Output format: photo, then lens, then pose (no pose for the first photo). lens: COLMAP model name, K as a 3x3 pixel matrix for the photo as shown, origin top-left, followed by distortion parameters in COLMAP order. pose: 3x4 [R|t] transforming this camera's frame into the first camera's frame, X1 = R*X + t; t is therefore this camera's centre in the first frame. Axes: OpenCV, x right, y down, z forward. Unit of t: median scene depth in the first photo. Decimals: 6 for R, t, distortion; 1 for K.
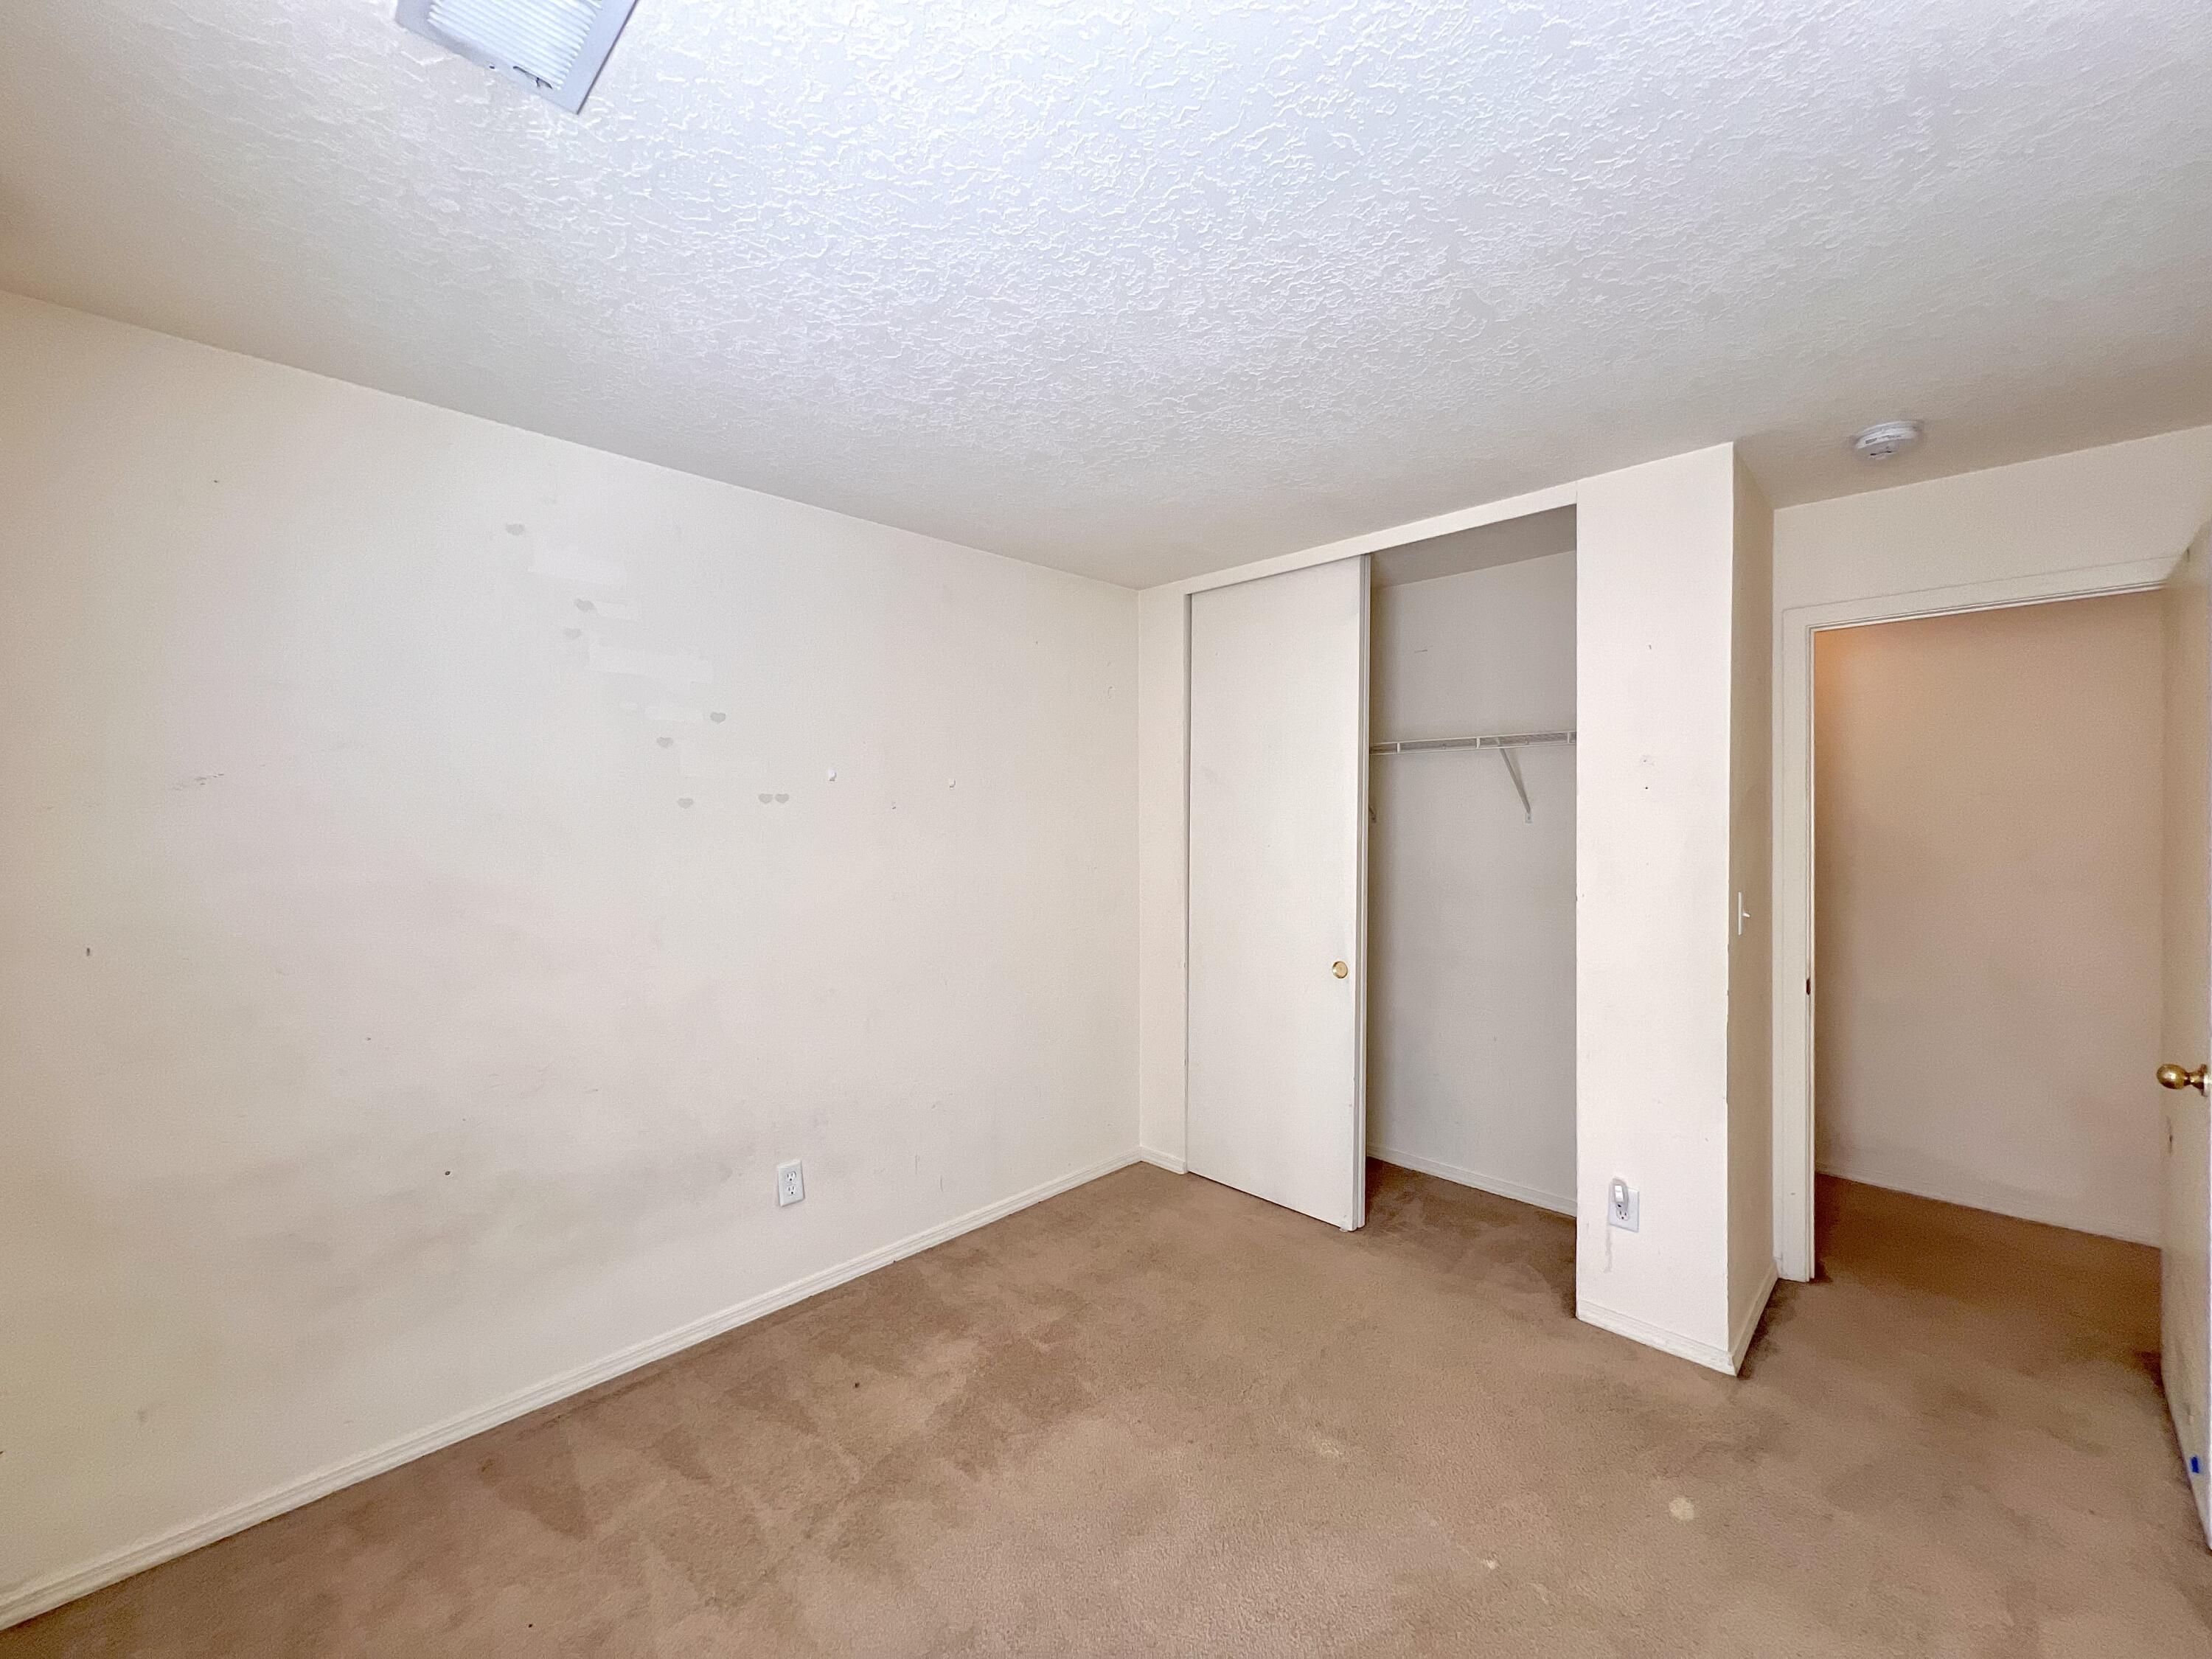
lens RADIAL K [[858.5, 0, 1093.9], [0, 858.5, 832.2], [0, 0, 1]] dist [-0.054325, 0.012308]
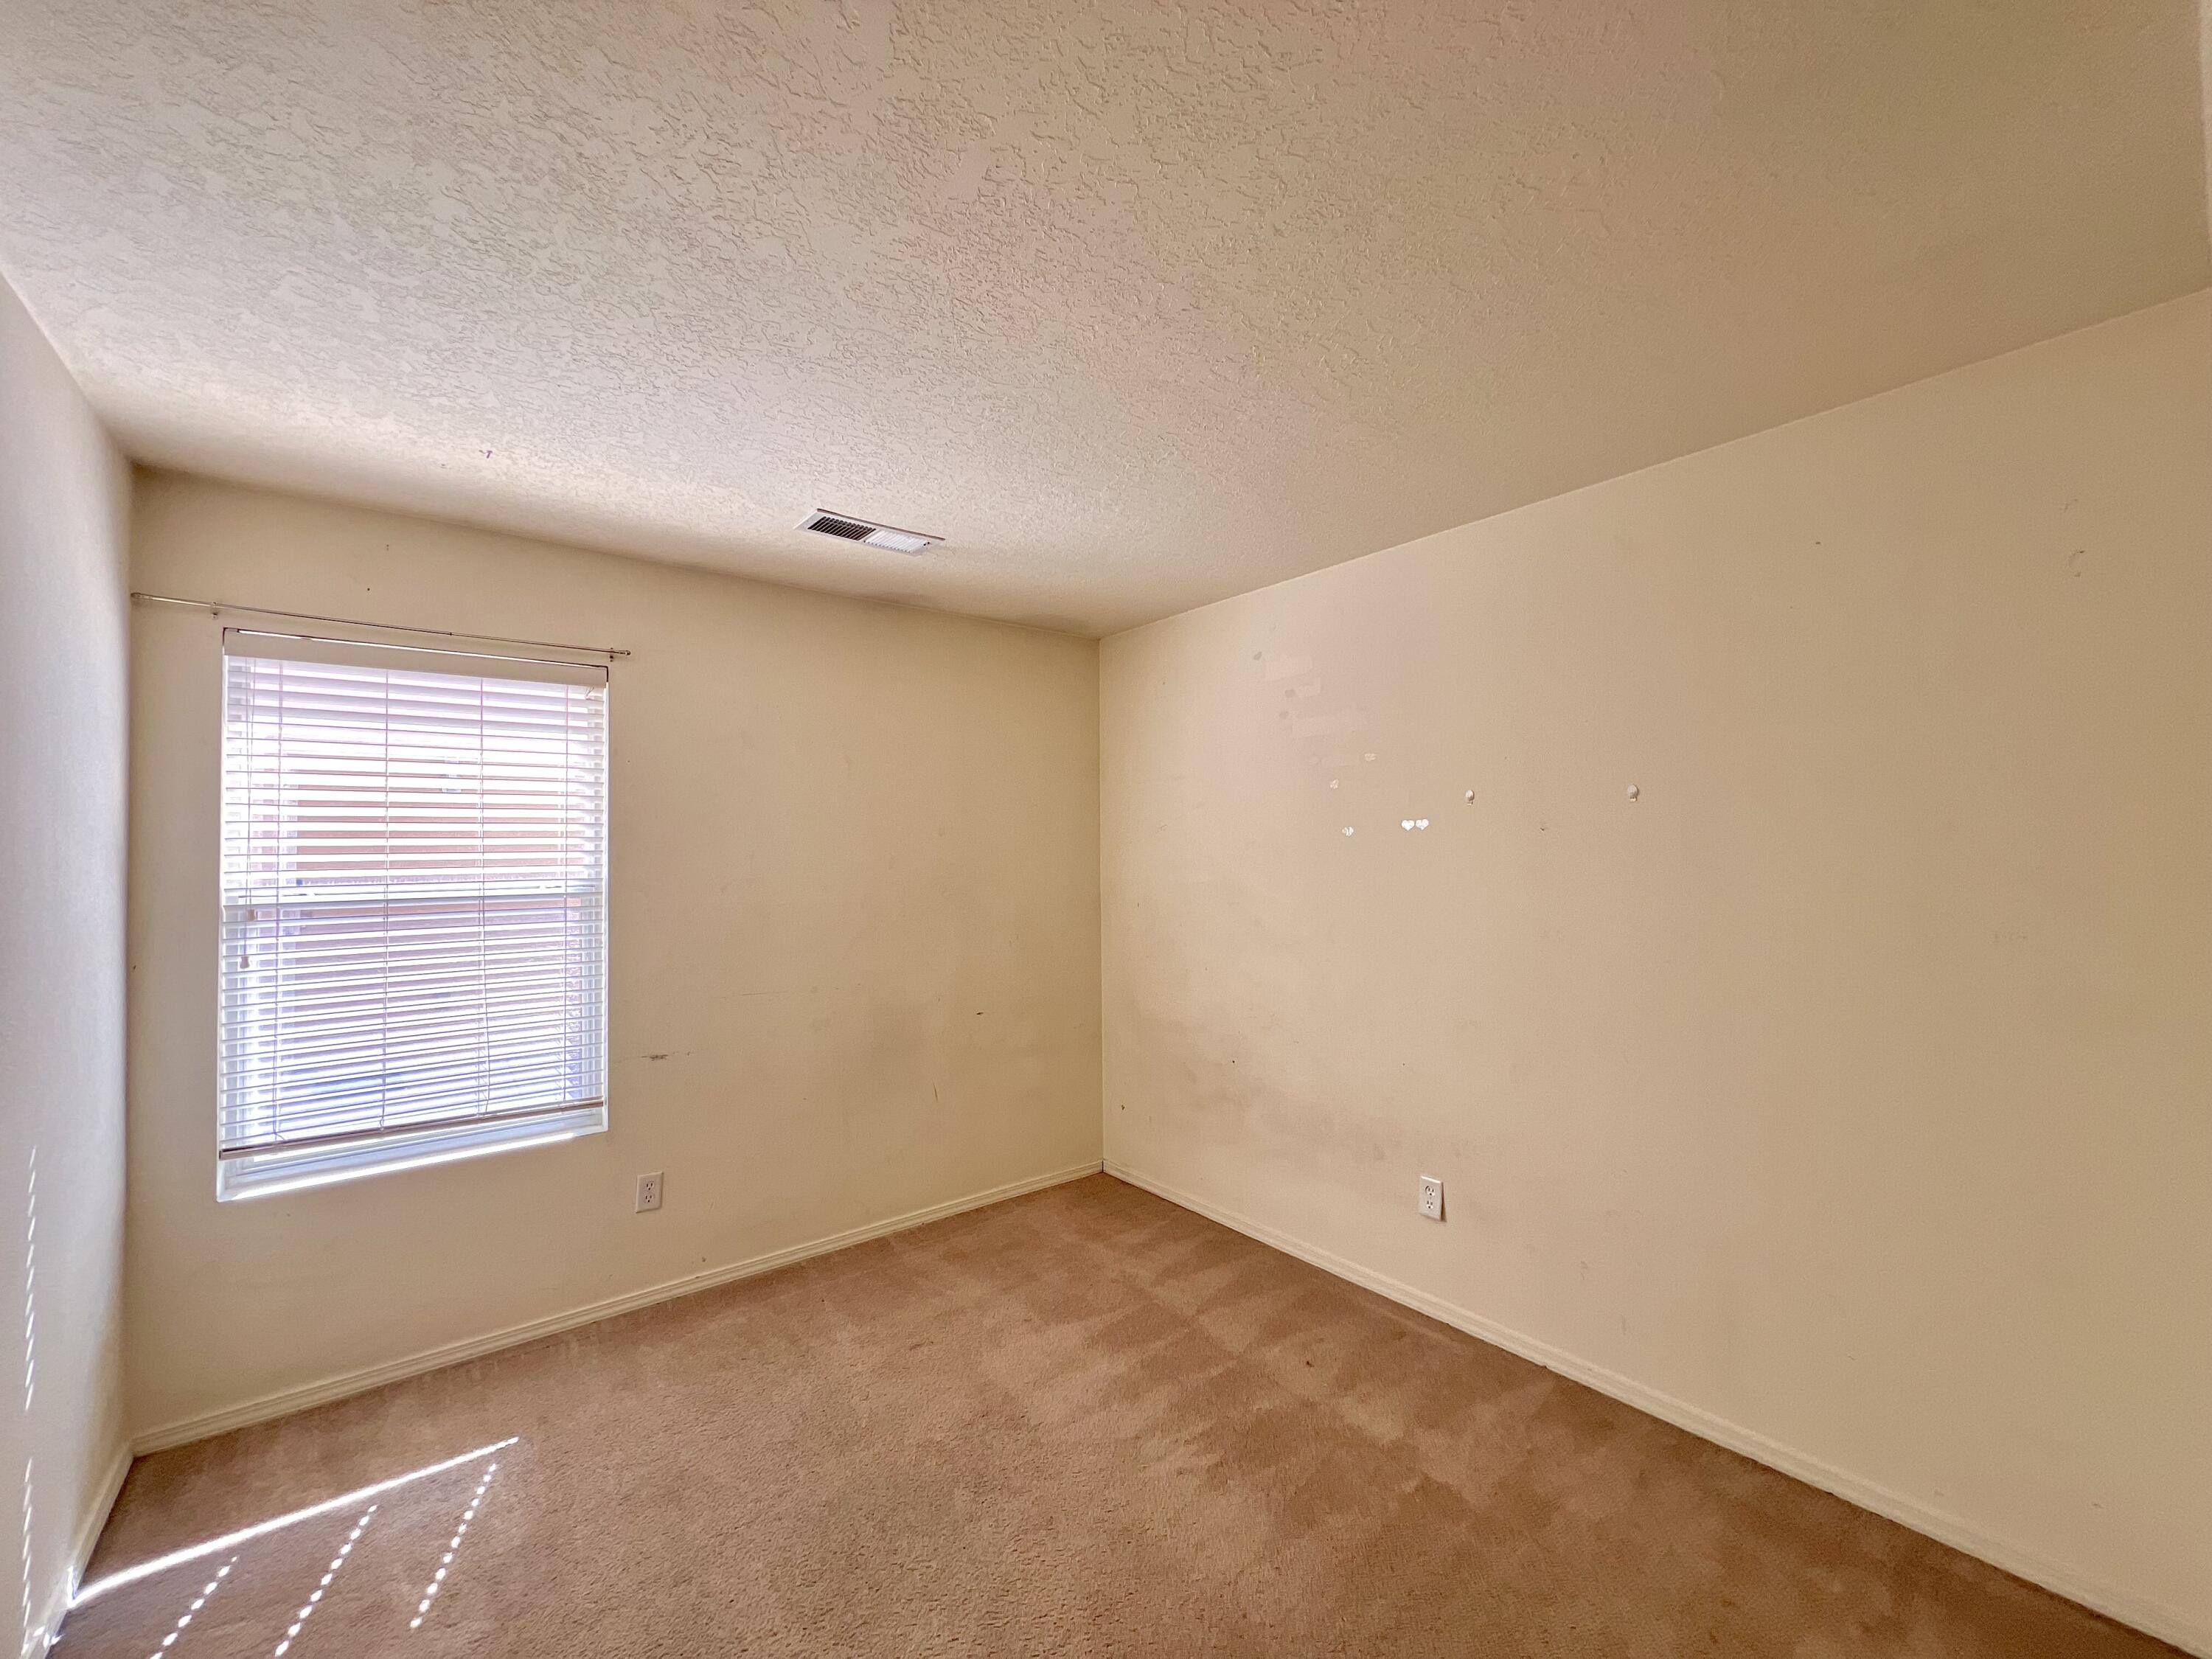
lens RADIAL K [[885.7, 0, 1109.7], [0, 885.7, 829.7], [0, 0, 1]] dist [-0.000843, 0.000239]
pose [[-0.140685, -0.006090, -0.990036, 0.808275], [0.028559, 0.999540, -0.010207, -0.032985], [0.989642, -0.029711, -0.140446, 0.817284]]
